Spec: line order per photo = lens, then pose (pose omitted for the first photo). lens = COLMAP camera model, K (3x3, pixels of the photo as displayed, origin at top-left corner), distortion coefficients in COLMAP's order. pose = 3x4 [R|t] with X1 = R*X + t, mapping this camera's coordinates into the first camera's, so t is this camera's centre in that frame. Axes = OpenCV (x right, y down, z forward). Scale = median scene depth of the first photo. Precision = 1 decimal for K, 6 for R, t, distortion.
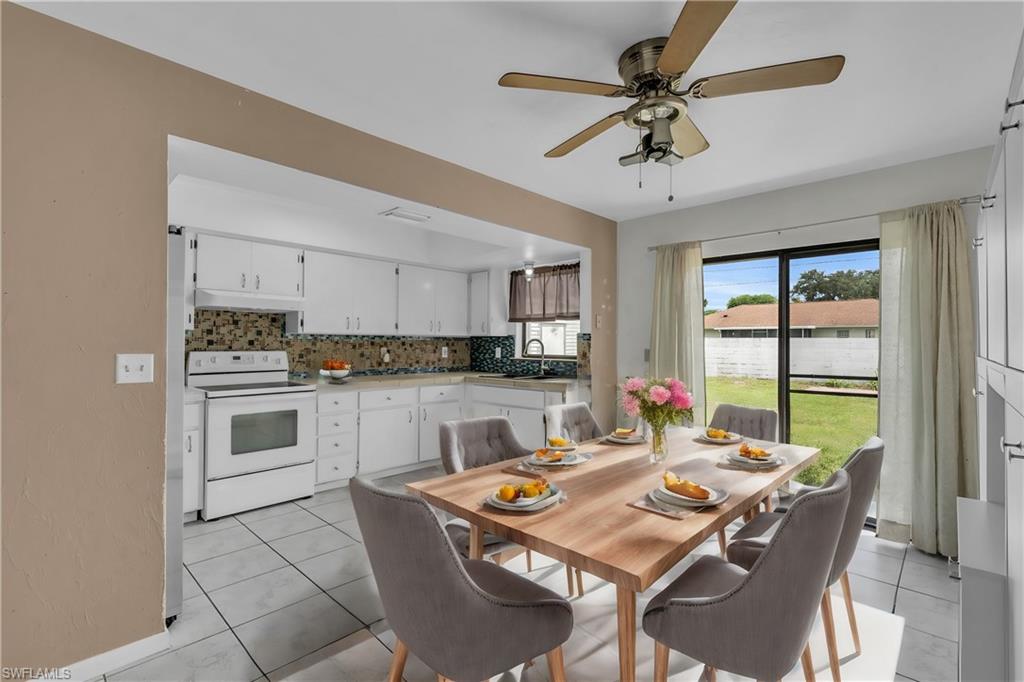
lens RADIAL K [[462.6, 0, 513.8], [0, 462.6, 338.0], [0, 0, 1]] dist [0.000955, 0.000149]
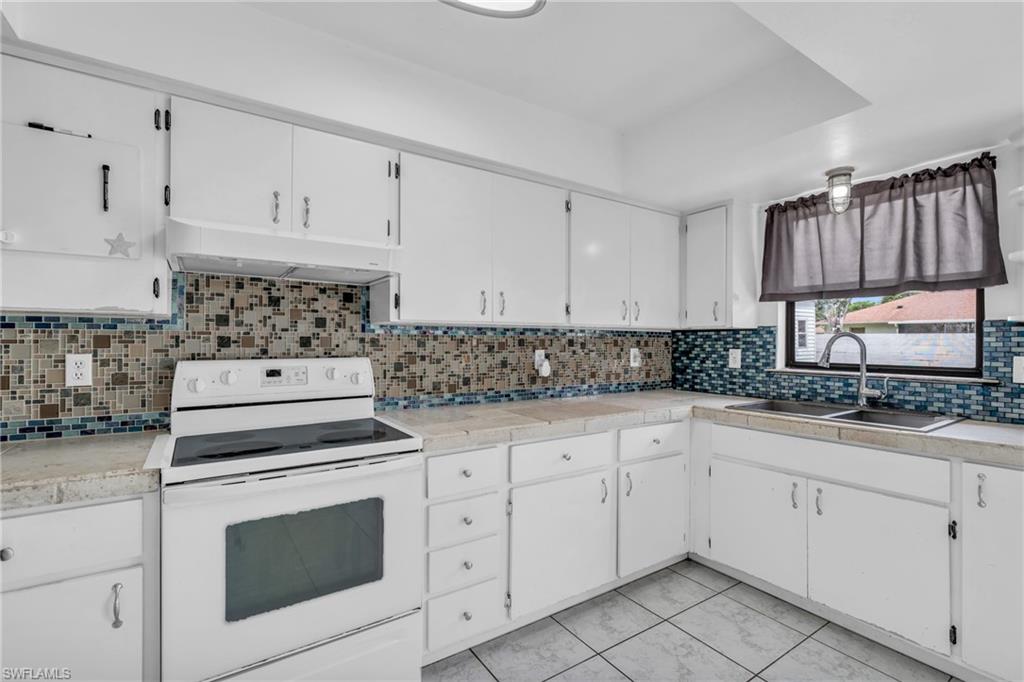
lens RADIAL K [[462.6, 0, 513.8], [0, 462.6, 338.0], [0, 0, 1]] dist [0.000955, 0.000149]
pose [[0.975038, -0.004345, -0.221997, -0.190235], [0.005213, 0.999981, 0.003321, 0.004449], [0.221978, -0.004395, 0.975042, 0.457123]]
